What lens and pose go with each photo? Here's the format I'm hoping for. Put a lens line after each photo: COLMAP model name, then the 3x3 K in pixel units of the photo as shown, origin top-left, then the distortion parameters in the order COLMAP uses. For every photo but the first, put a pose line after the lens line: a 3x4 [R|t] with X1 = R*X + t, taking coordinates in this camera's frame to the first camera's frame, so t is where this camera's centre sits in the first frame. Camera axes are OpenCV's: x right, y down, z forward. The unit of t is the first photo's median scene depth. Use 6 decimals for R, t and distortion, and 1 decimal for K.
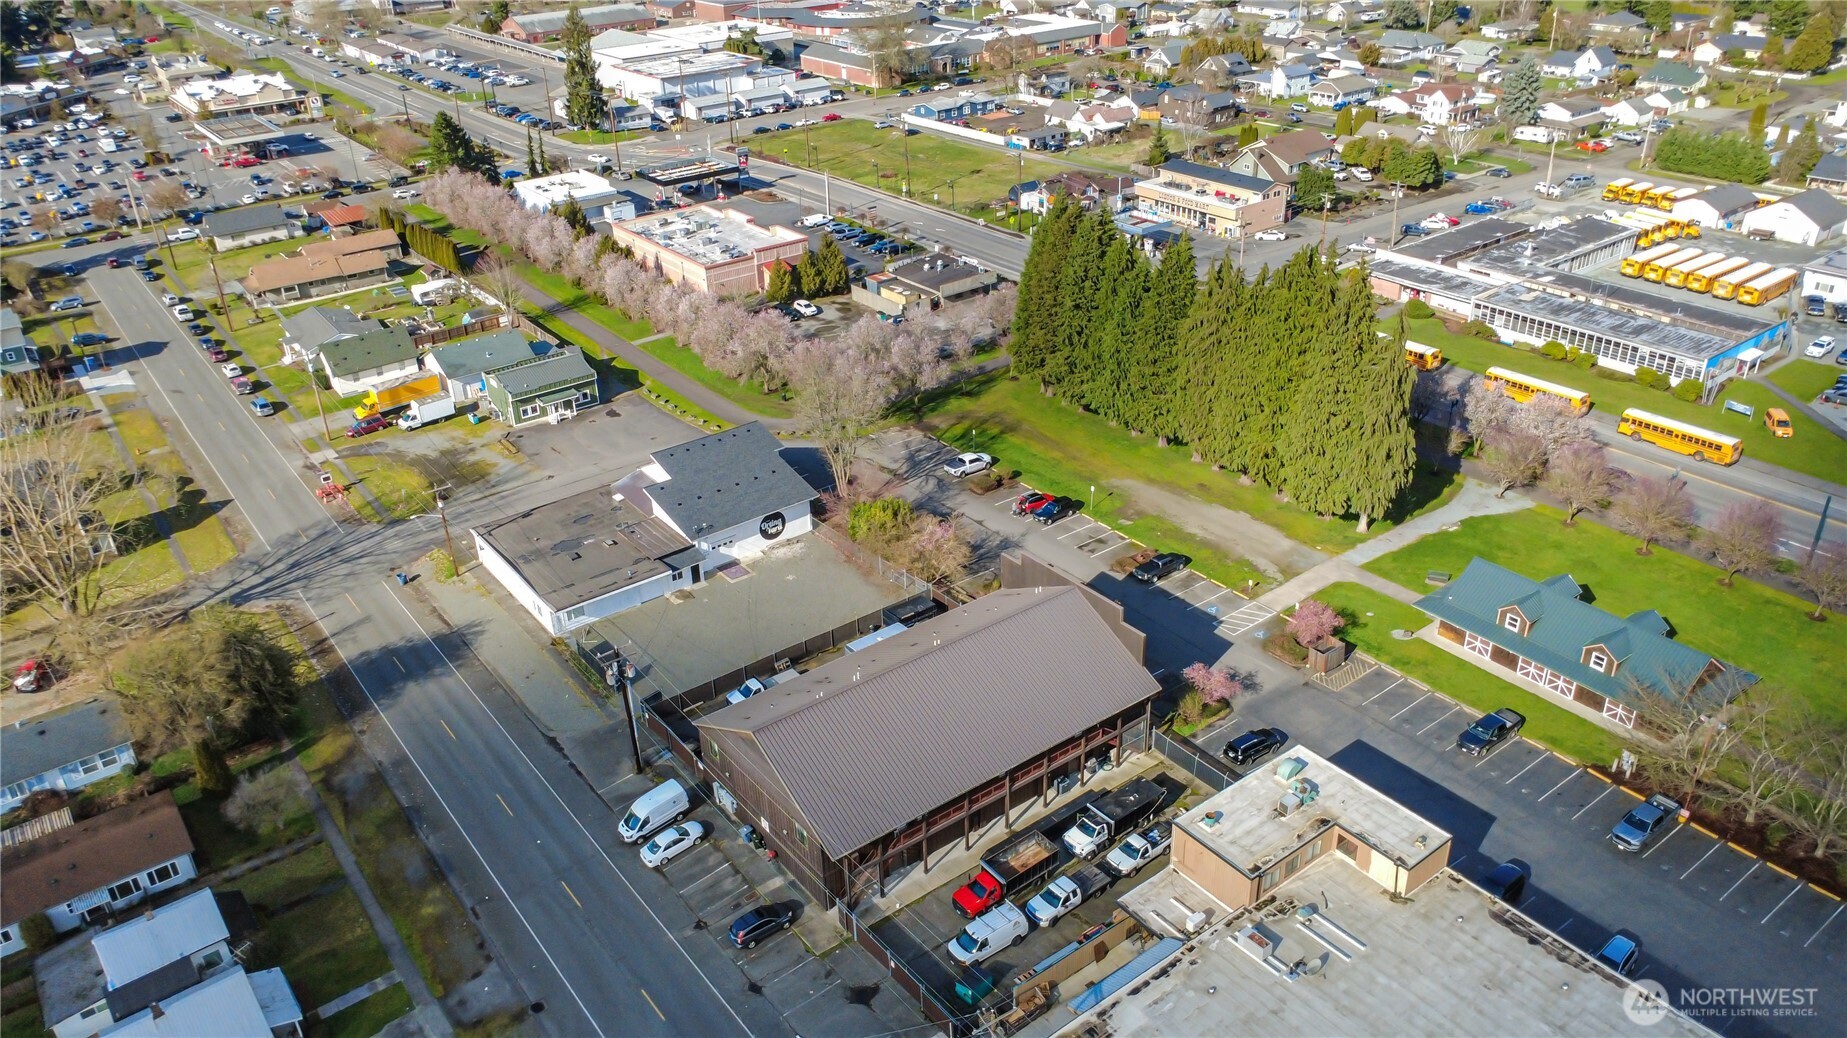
lens RADIAL K [[1342.8, 0, 923.5], [0, 1342.8, 519.0], [0, 0, 1]] dist [0.000485, -0.000122]
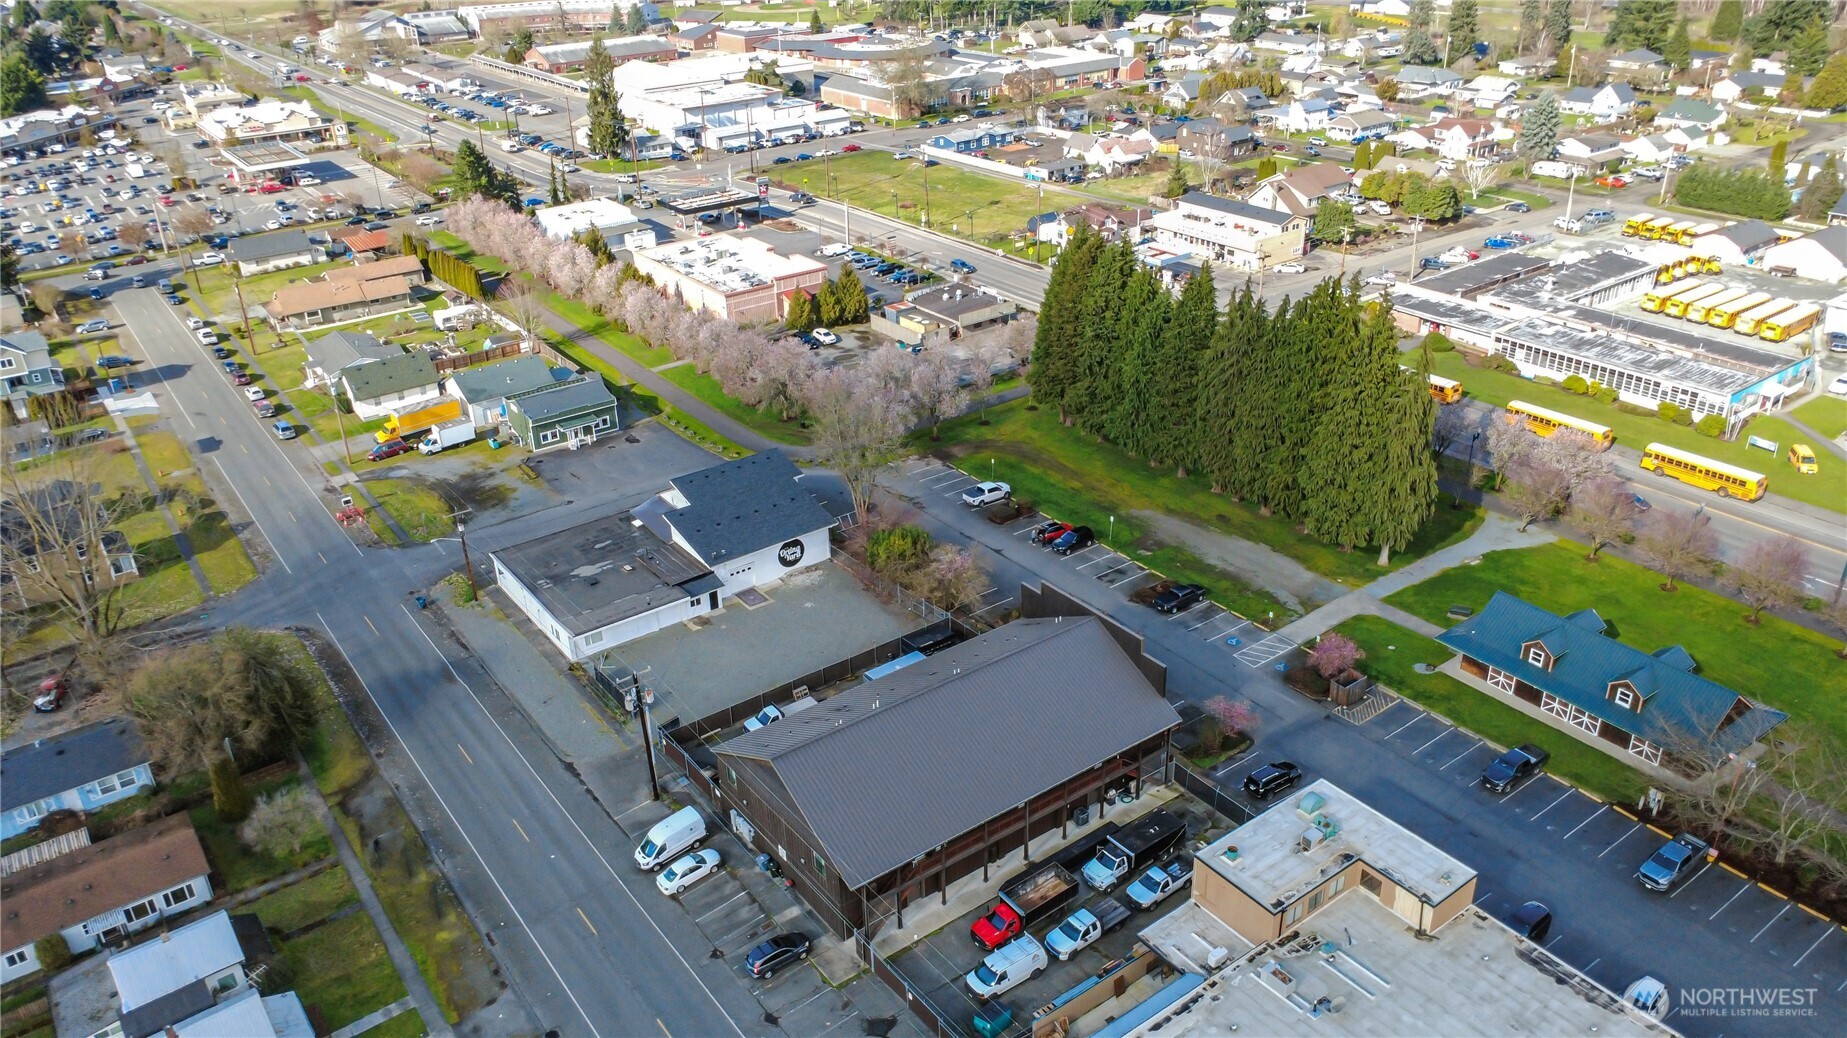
lens RADIAL K [[1342.8, 0, 923.5], [0, 1342.8, 519.0], [0, 0, 1]] dist [0.000485, -0.000122]
pose [[0.999908, 0.009372, -0.009770, -0.003148], [-0.009586, 0.999711, -0.022029, 0.000644], [0.009561, 0.022121, 0.999710, 0.001061]]
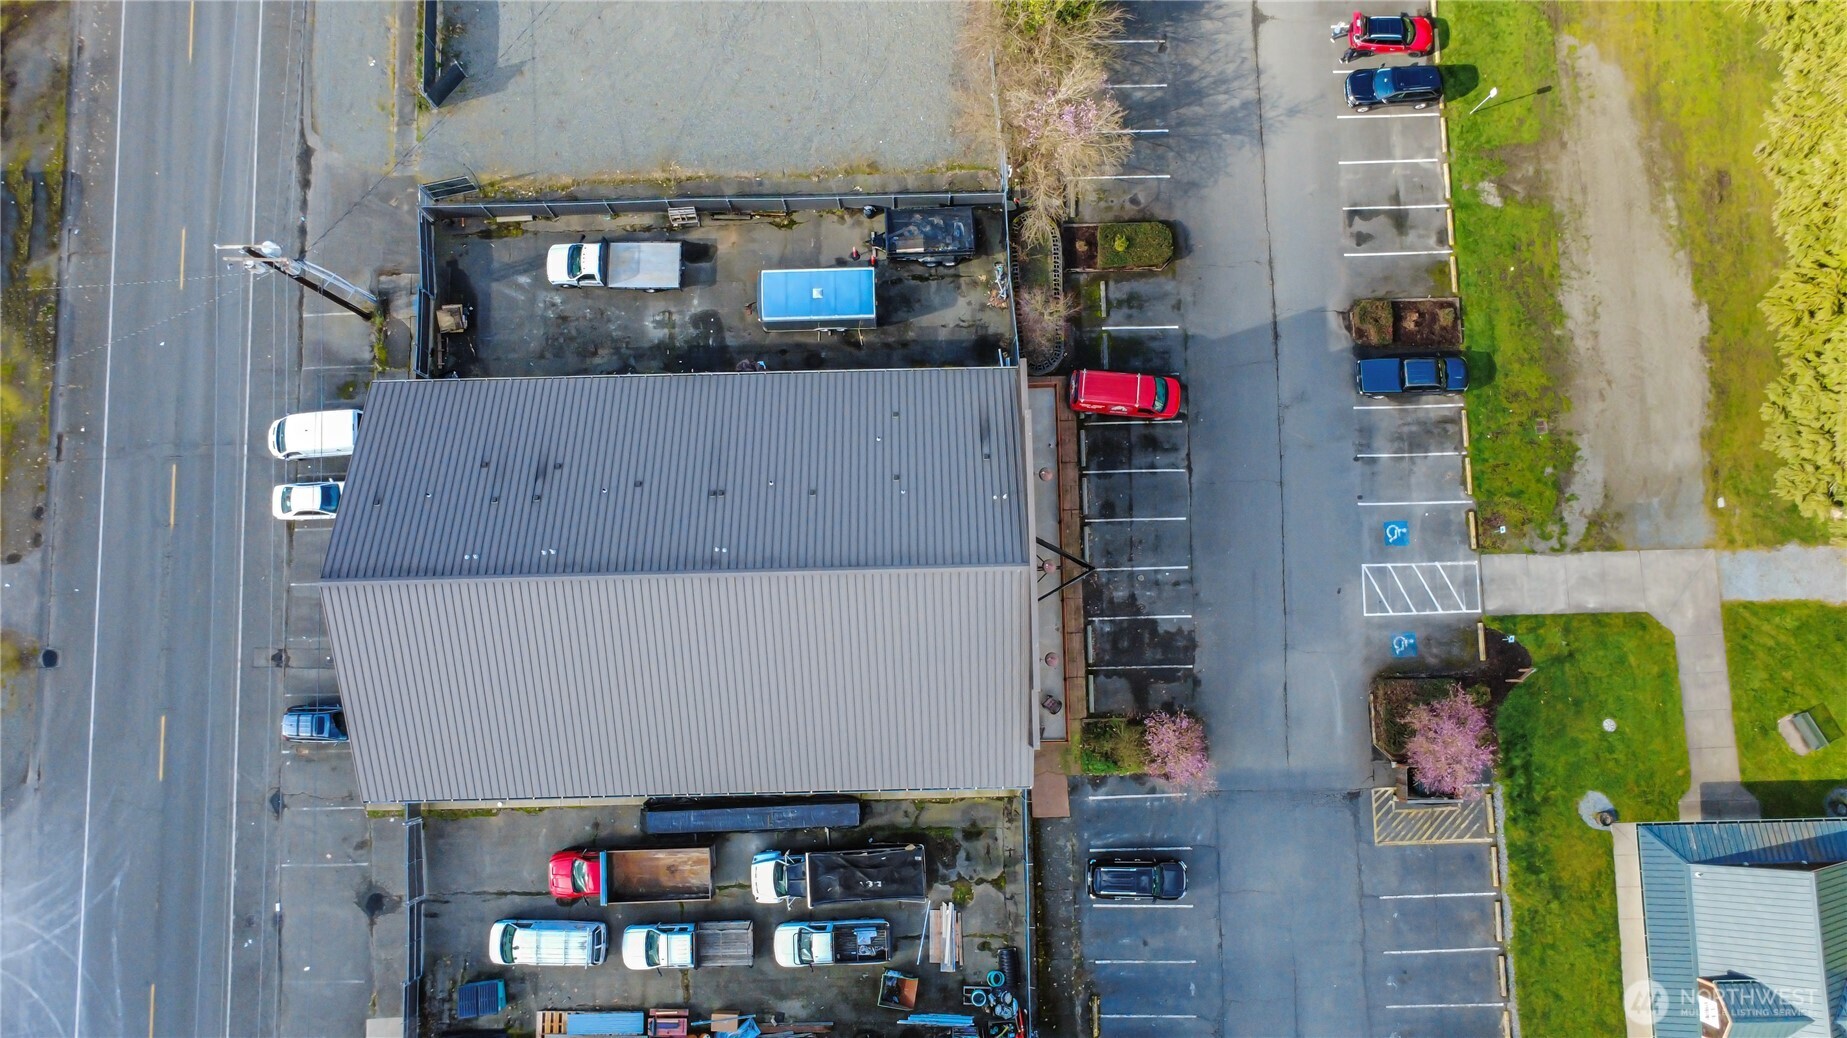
lens RADIAL K [[1370.2, 0, 923.4], [0, 1370.2, 532.3], [0, 0, 1]] dist [0.001497, -0.001590]
pose [[0.812617, 0.582003, -0.030429, 0.049778], [-0.298215, 0.460103, 0.836285, -0.223645], [0.500721, -0.670505, 0.547450, 0.390847]]
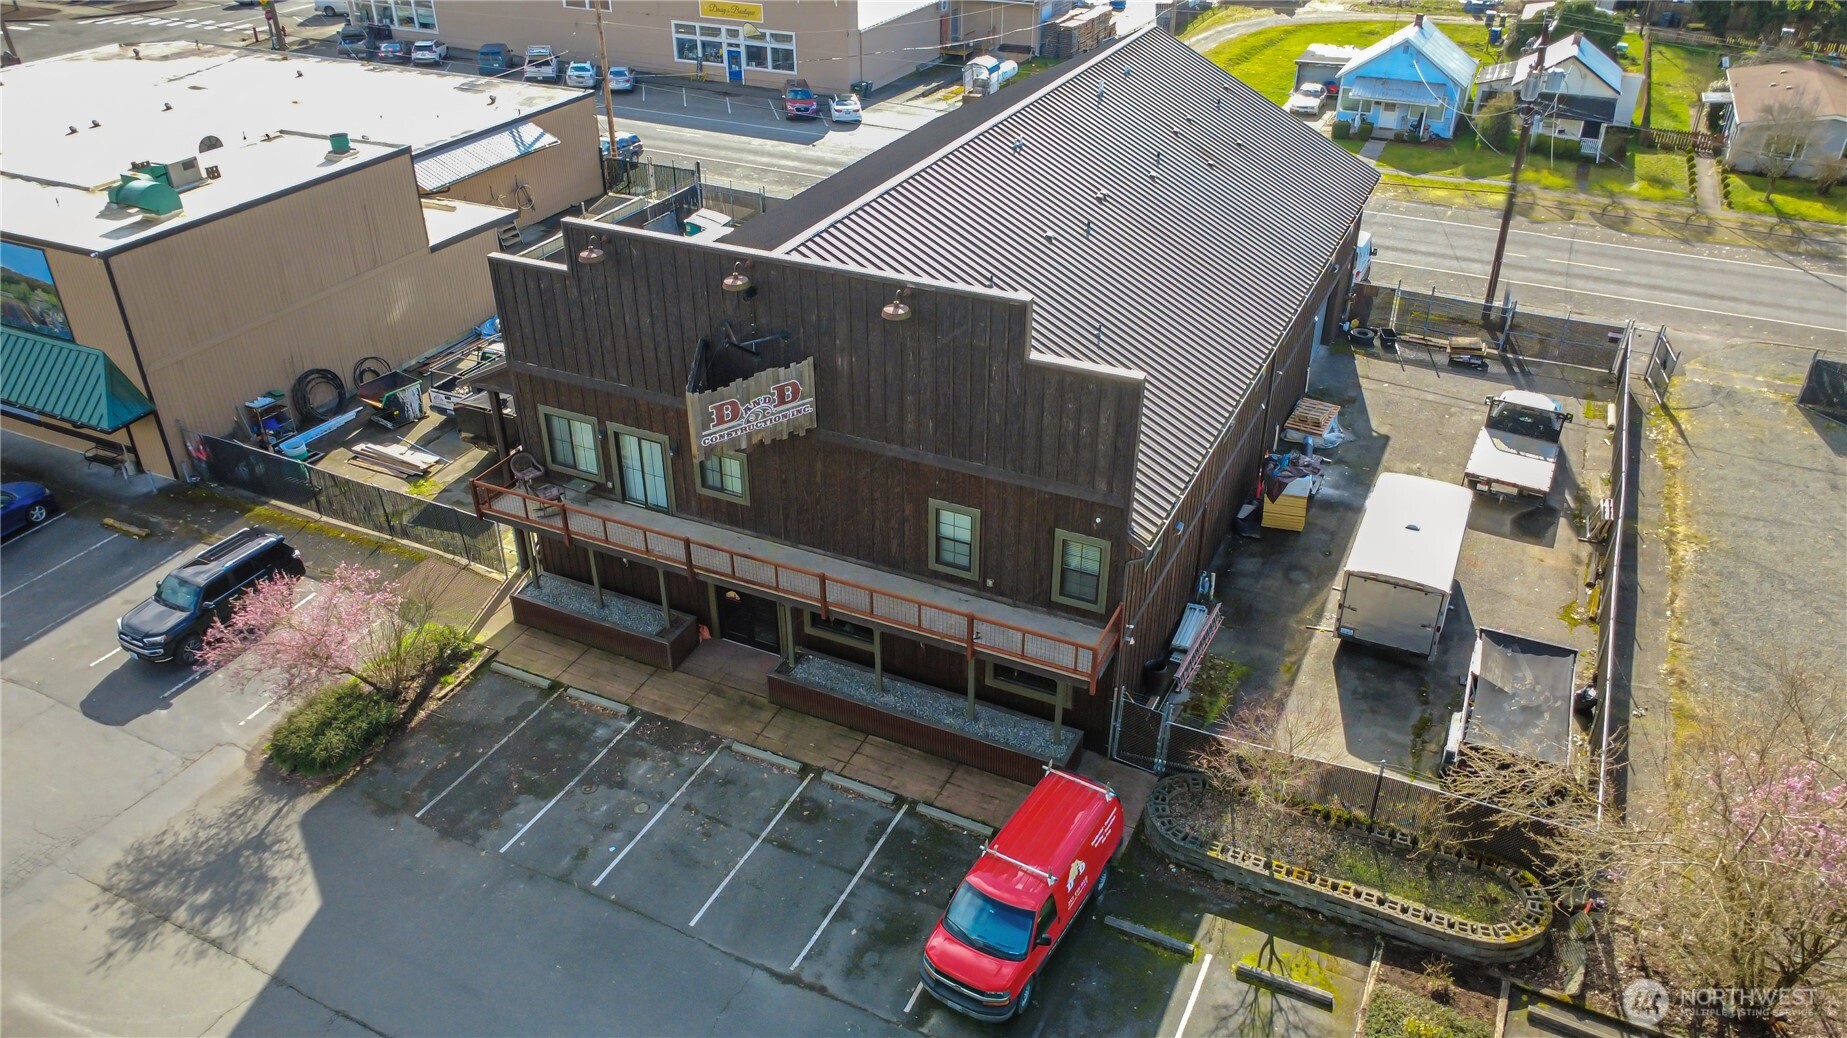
lens RADIAL K [[1342.8, 0, 923.5], [0, 1342.8, 519.0], [0, 0, 1]] dist [0.000485, -0.000122]
pose [[-0.885611, 0.267490, -0.379661, 0.114695], [-0.190880, 0.535606, 0.822612, -0.090293], [0.423390, 0.800984, -0.423280, 0.665435]]
